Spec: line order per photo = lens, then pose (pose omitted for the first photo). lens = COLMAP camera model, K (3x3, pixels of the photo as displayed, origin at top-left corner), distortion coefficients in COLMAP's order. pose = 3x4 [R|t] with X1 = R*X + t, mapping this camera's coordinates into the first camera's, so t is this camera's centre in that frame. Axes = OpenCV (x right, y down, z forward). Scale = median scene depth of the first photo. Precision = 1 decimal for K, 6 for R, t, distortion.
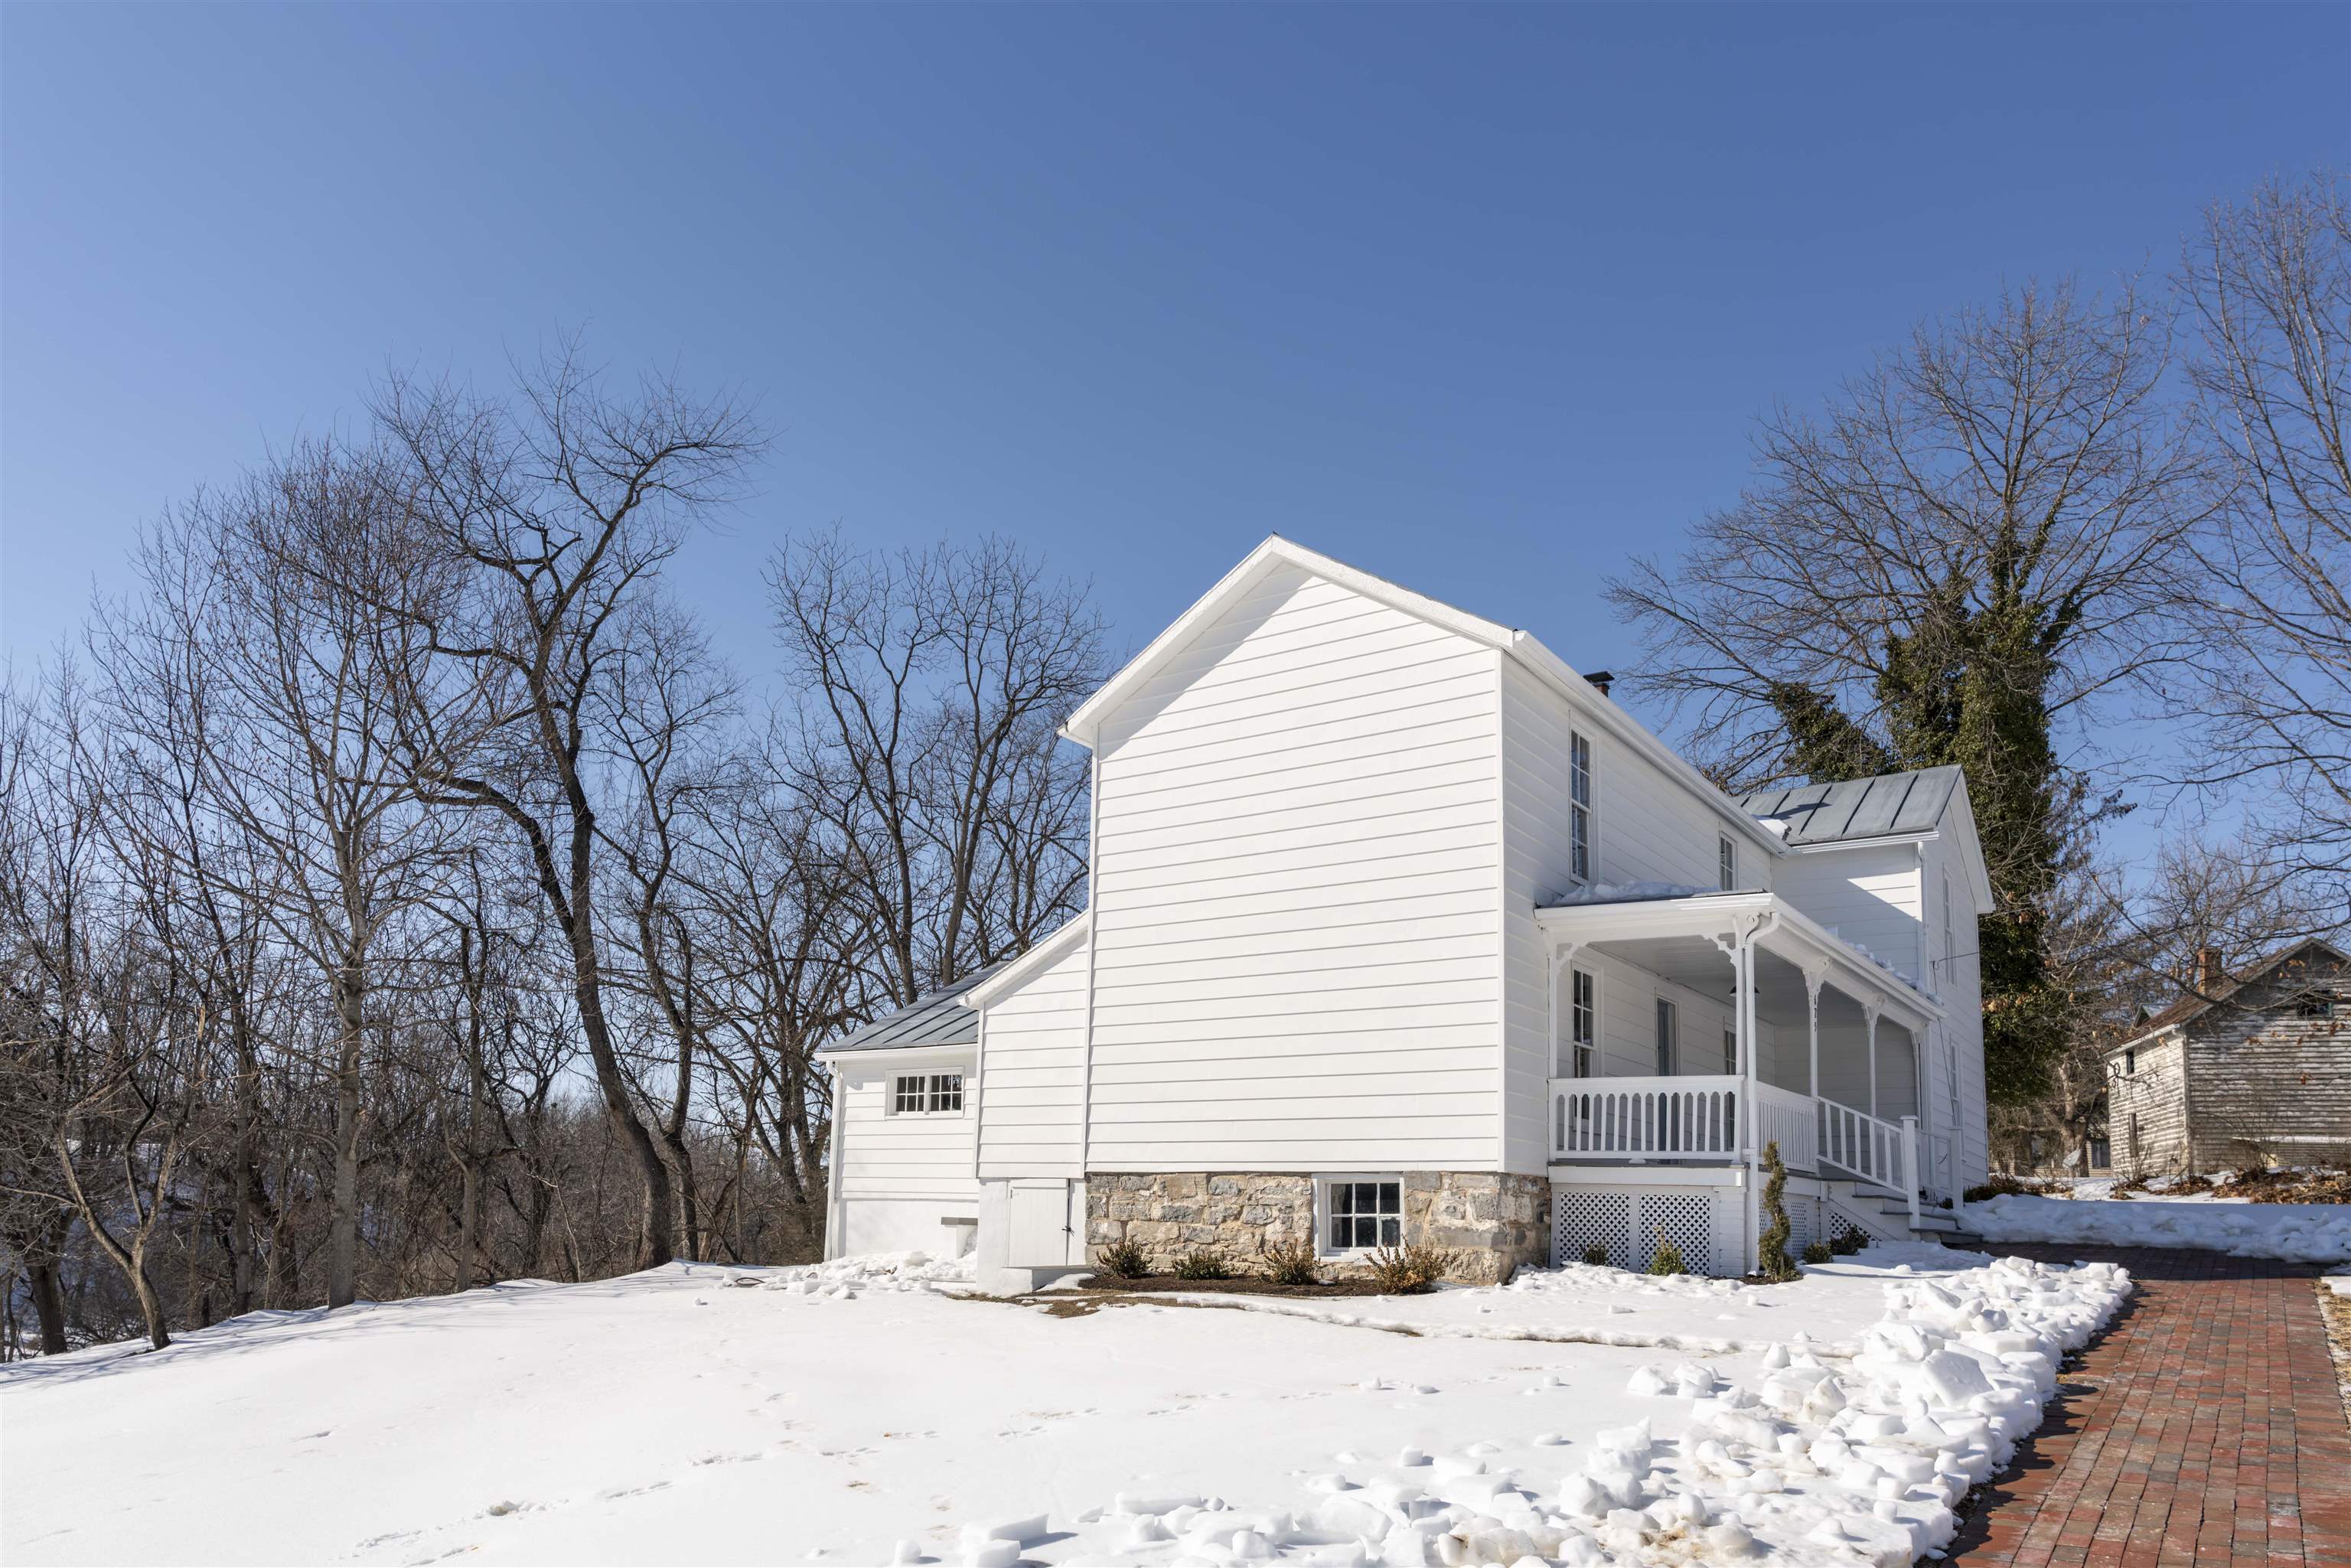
lens RADIAL K [[1595.2, 0, 1178.2], [0, 1595.2, 1005.6], [0, 0, 1]] dist [-0.028079, -0.000069]
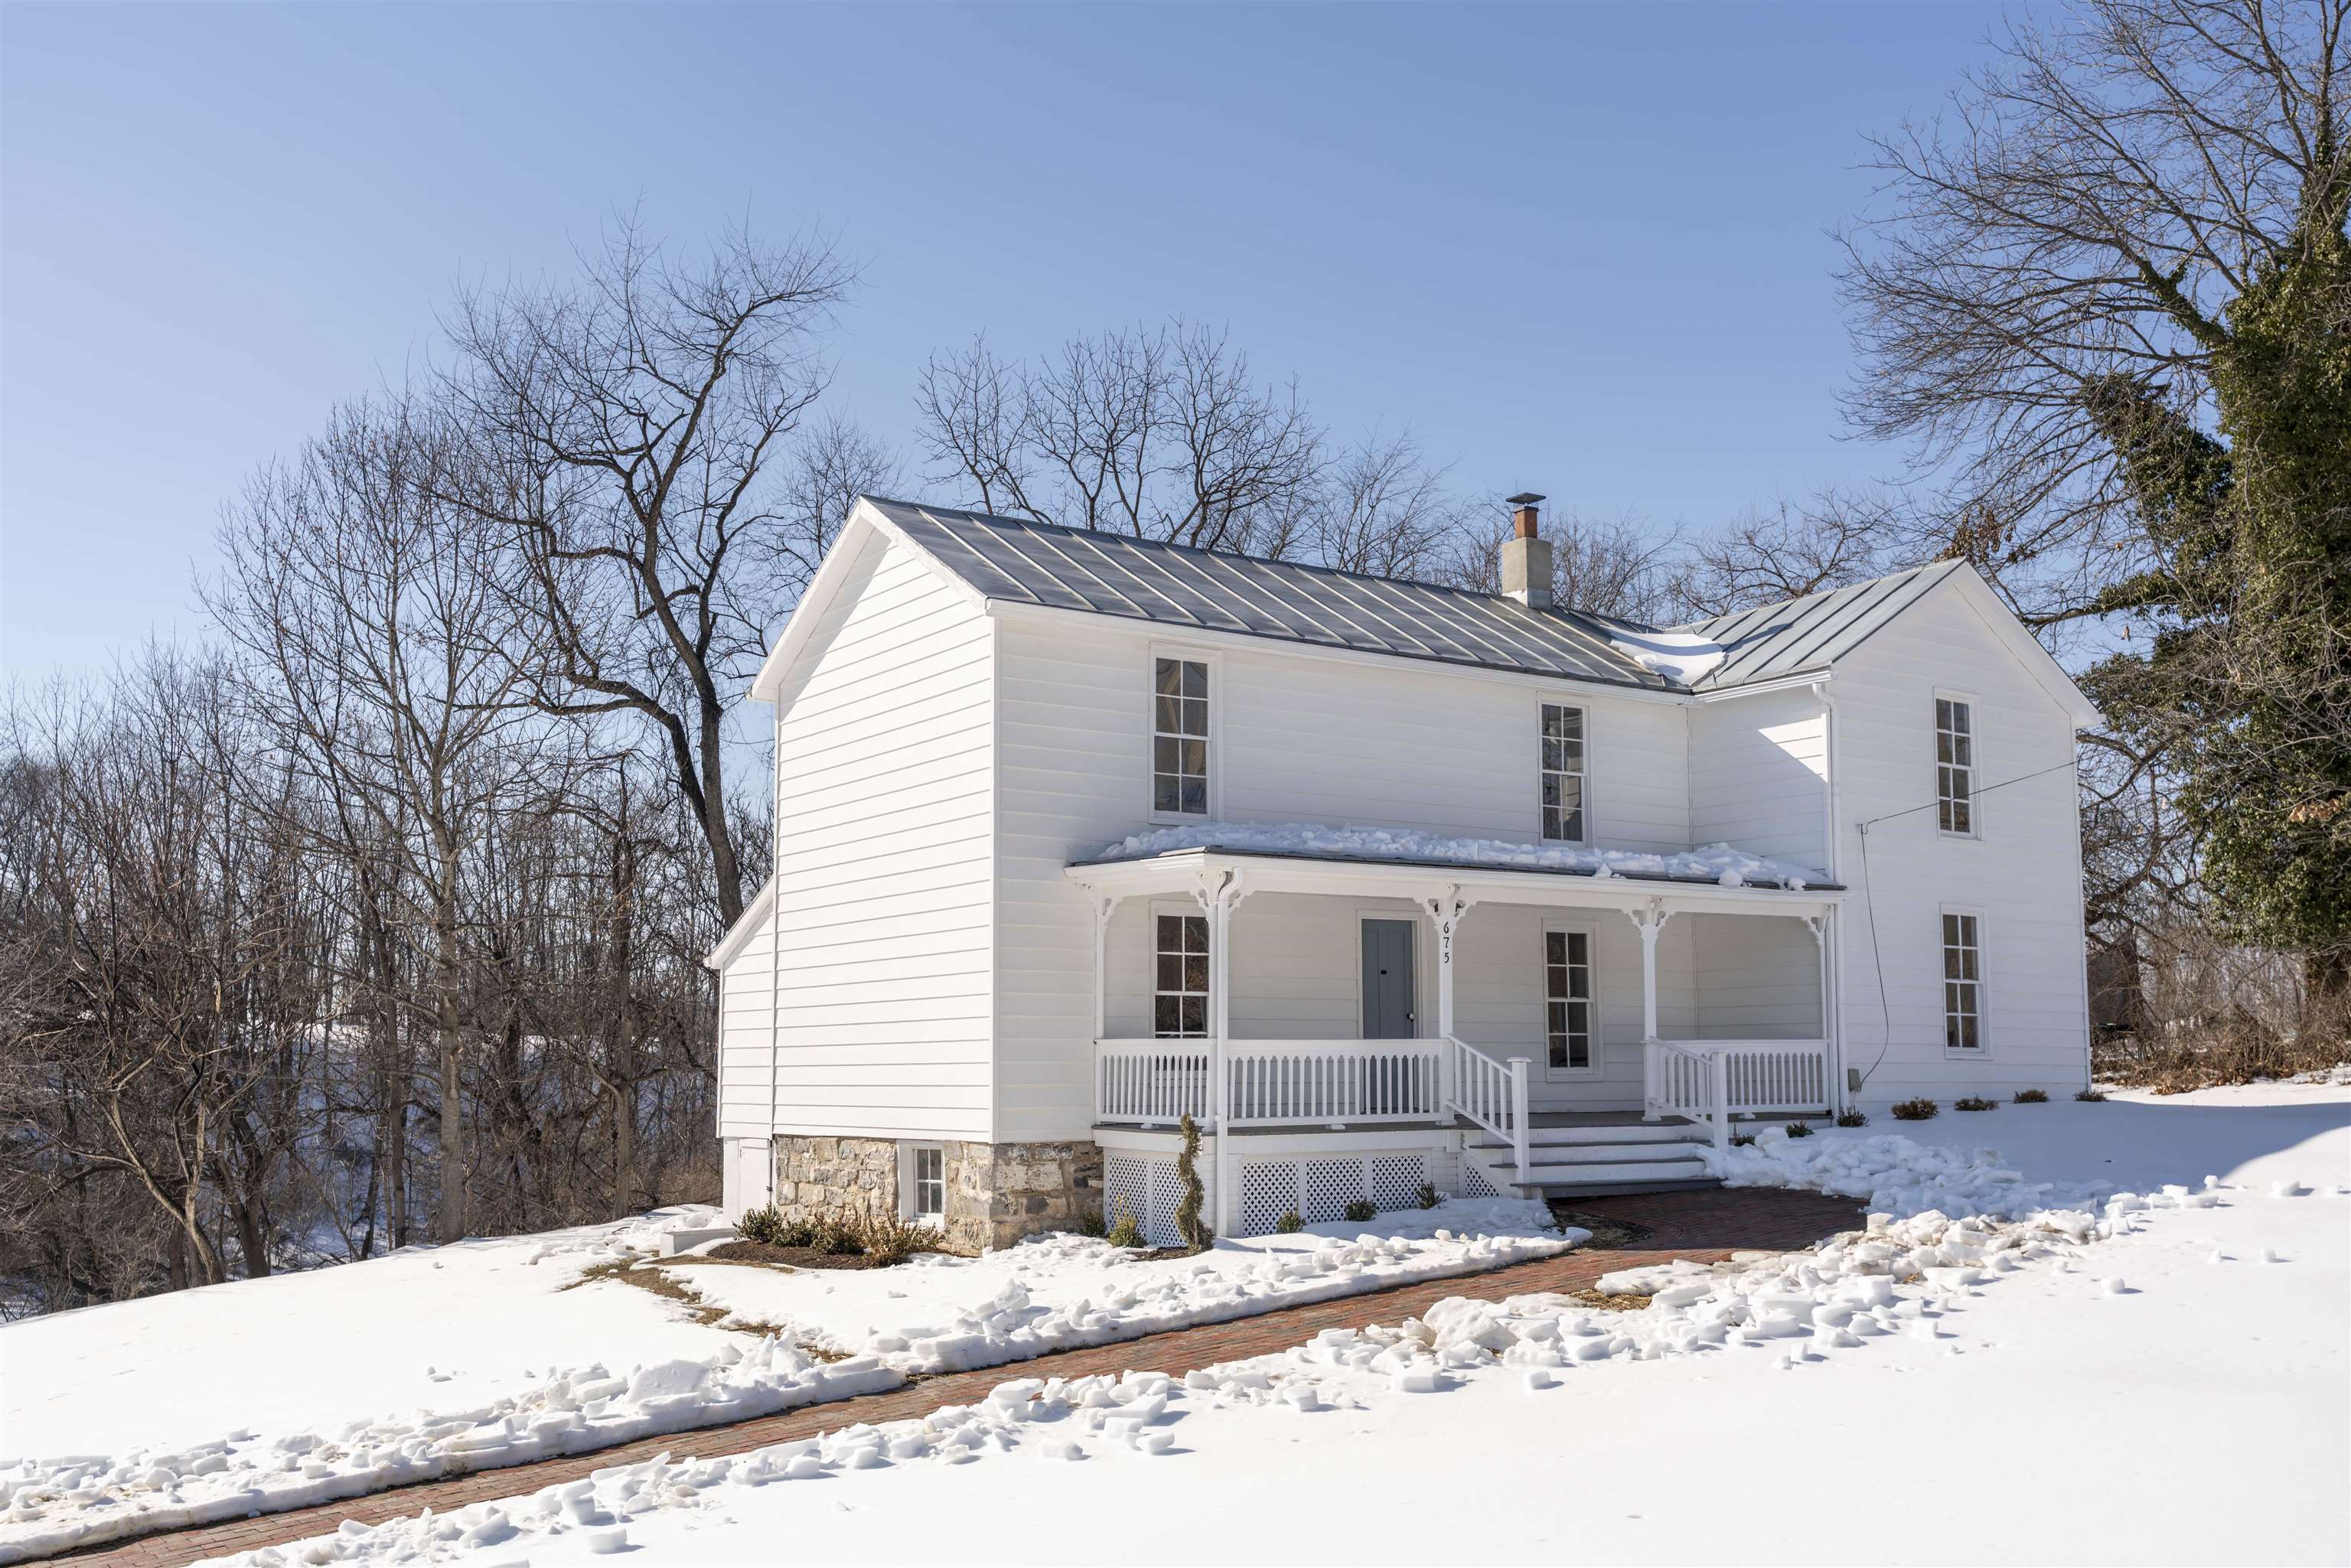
lens RADIAL K [[2173.6, 0, 1175.5], [0, 2173.6, 784.0], [0, 0, 1]] dist [0.005346, 0.010084]
pose [[0.927752, -0.080461, -0.364421, 0.563289], [0.083136, 0.996503, -0.008369, -0.068659], [0.363820, -0.022532, 0.931197, -0.160591]]
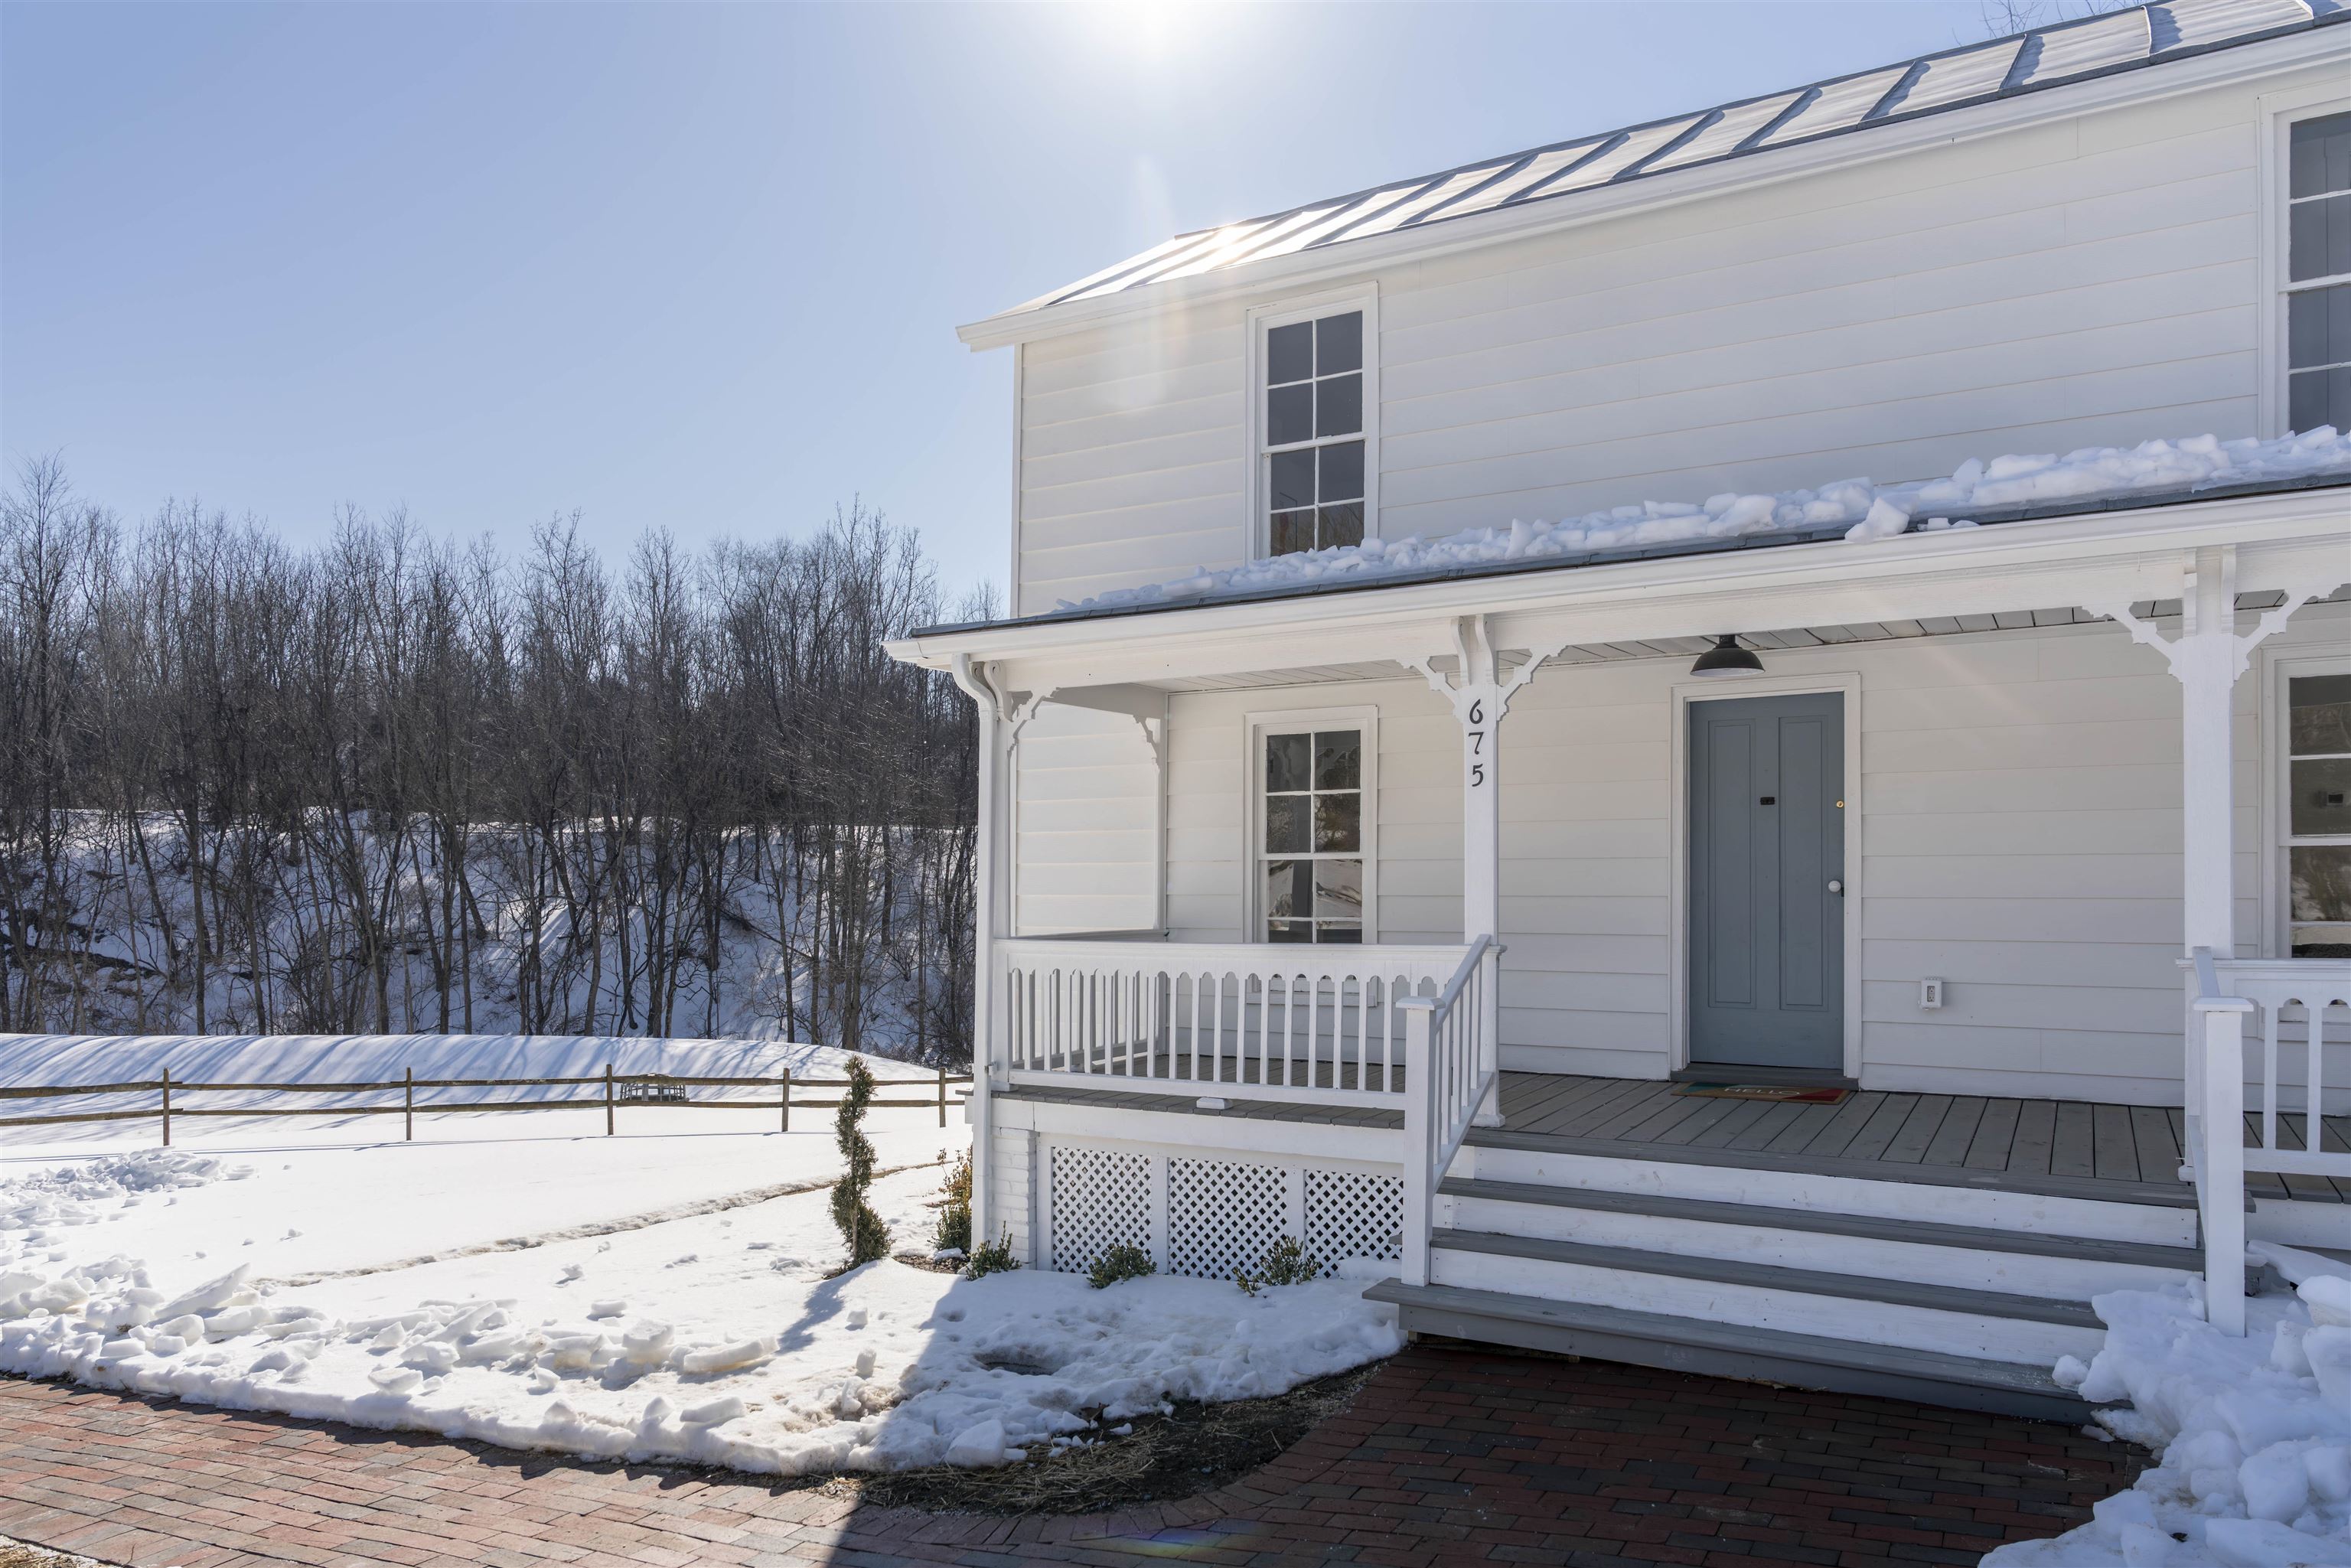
lens RADIAL K [[1593.3, 0, 1175.5], [0, 1593.3, 784.0], [0, 0, 1]] dist [-0.000008, -0.000142]
pose [[0.087868, -0.090335, -0.992028, 0.646919], [0.149967, 0.985729, -0.076478, 0.028543], [0.984779, -0.142051, 0.100161, 0.683559]]
